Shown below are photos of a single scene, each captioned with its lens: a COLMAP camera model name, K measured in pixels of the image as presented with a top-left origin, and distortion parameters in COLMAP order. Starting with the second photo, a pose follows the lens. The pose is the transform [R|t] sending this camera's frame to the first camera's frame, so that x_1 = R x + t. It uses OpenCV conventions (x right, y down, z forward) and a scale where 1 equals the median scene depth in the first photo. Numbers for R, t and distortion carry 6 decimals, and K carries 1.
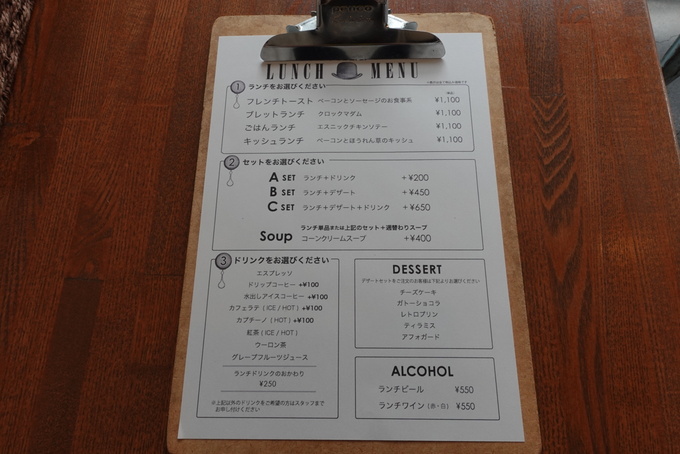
lens RADIAL K [[471.0, 0, 340.1], [0, 471.0, 226.3], [0, 0, 1]] dist [0.000839, -0.007014]
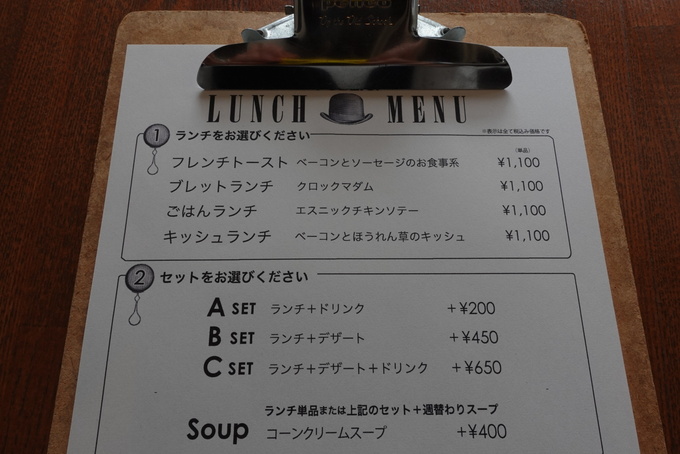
lens RADIAL K [[471.0, 0, 339.1], [0, 471.0, 227.7], [0, 0, 1]] dist [0.000839, -0.007014]
pose [[0.999046, 0.000628, 0.043659, -0.021217], [-0.000987, 0.999966, 0.008204, -0.196594], [-0.043653, -0.008239, 0.999013, 0.435090]]
